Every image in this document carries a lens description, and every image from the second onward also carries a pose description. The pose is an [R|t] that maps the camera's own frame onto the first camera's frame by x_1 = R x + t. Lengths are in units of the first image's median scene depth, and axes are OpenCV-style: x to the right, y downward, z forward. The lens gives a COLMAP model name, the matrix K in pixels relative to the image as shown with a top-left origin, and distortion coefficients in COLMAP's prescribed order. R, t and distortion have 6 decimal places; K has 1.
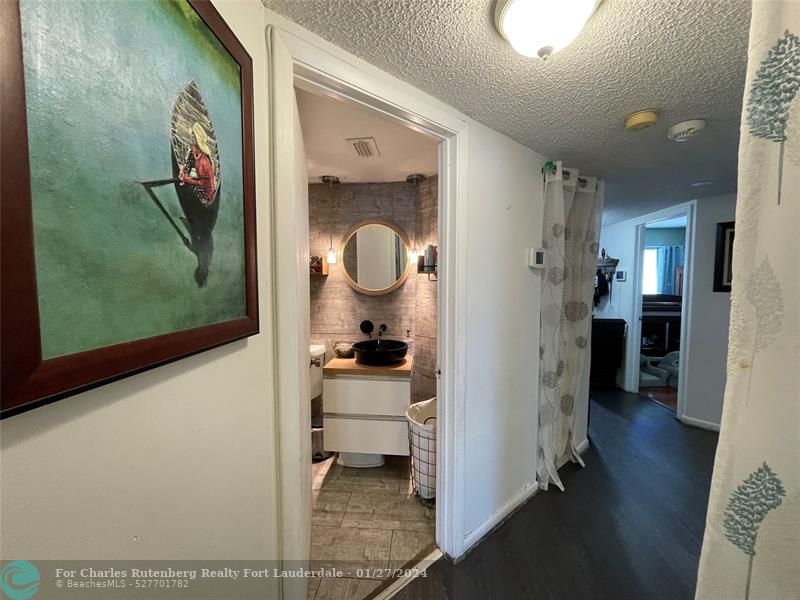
lens RADIAL K [[325.1, 0, 403.4], [0, 325.1, 300.1], [0, 0, 1]] dist [0.001510, -0.000341]
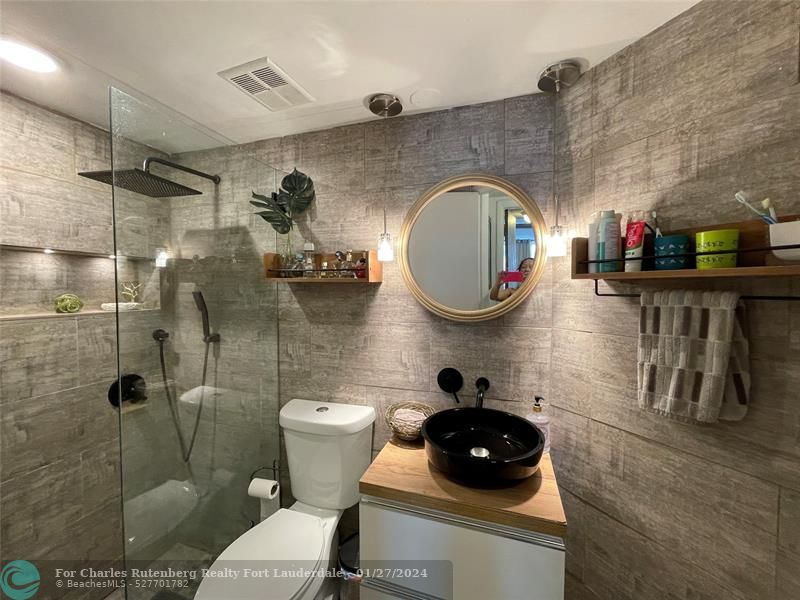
lens RADIAL K [[325.1, 0, 398.8], [0, 325.1, 301.3], [0, 0, 1]] dist [0.001510, -0.000341]
pose [[0.972972, 0.006236, -0.230838, -0.074400], [-0.010460, 0.999799, -0.017078, -0.037543], [0.230686, 0.019030, 0.972842, 0.474286]]
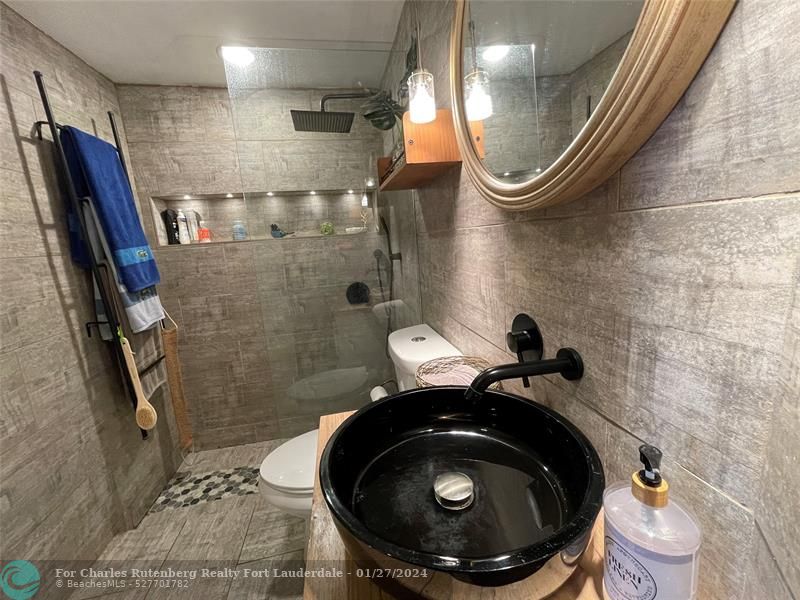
lens RADIAL K [[325.1, 0, 395.8], [0, 325.1, 297.7], [0, 0, 1]] dist [0.001510, -0.000341]
pose [[0.267212, 0.151754, -0.951614, 0.103230], [0.010343, 0.987014, 0.160303, 0.007283], [0.963582, -0.052678, 0.262172, 0.855461]]
